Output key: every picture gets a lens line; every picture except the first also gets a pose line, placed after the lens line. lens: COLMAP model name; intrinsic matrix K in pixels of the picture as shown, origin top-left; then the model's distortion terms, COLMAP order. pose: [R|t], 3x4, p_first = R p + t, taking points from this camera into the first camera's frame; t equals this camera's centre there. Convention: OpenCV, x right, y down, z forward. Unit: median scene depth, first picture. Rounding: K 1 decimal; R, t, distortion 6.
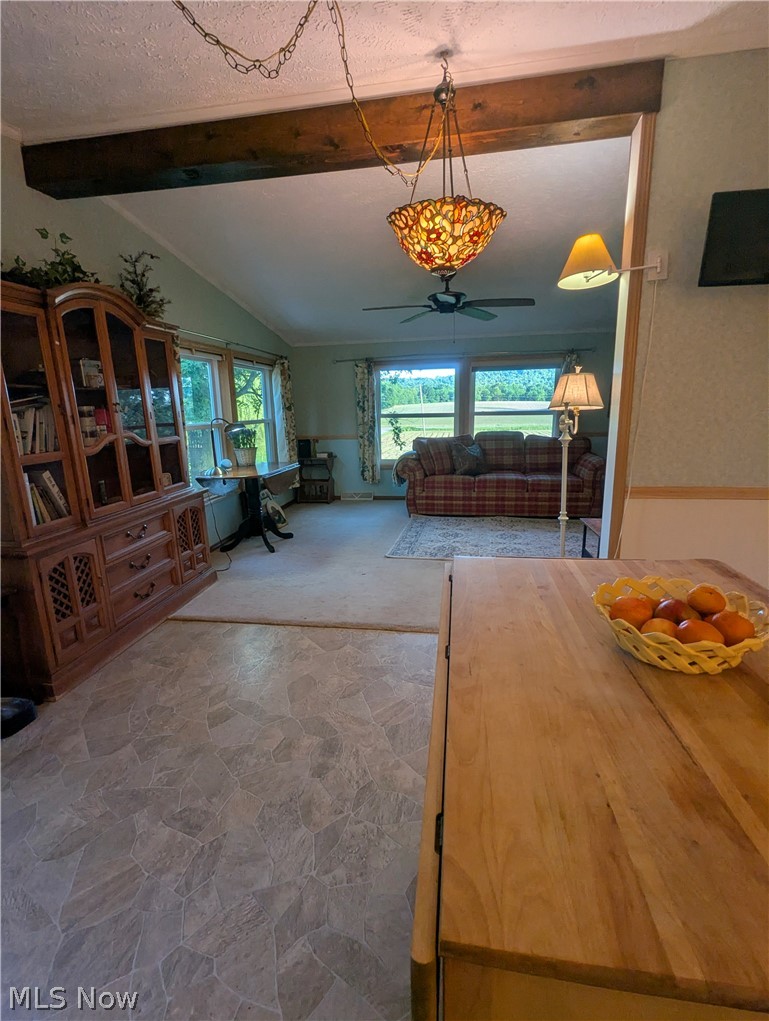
lens RADIAL K [[483.8, 0, 383.7], [0, 483.8, 511.8], [0, 0, 1]] dist [-0.001254, 0.000837]
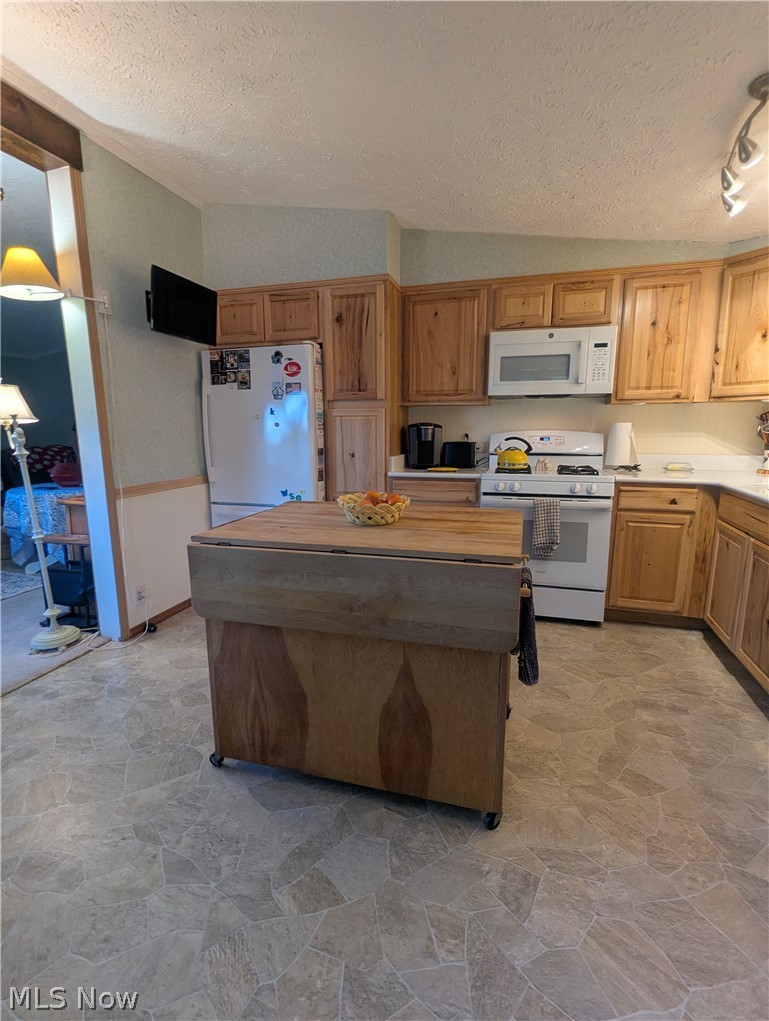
lens RADIAL K [[483.8, 0, 382.9], [0, 483.8, 511.8], [0, 0, 1]] dist [-0.001254, 0.000837]
pose [[0.132475, -0.154873, 0.979012, -0.542600], [0.218958, 0.967889, 0.123485, -0.003657], [-0.966699, 0.198004, 0.162132, 0.224283]]
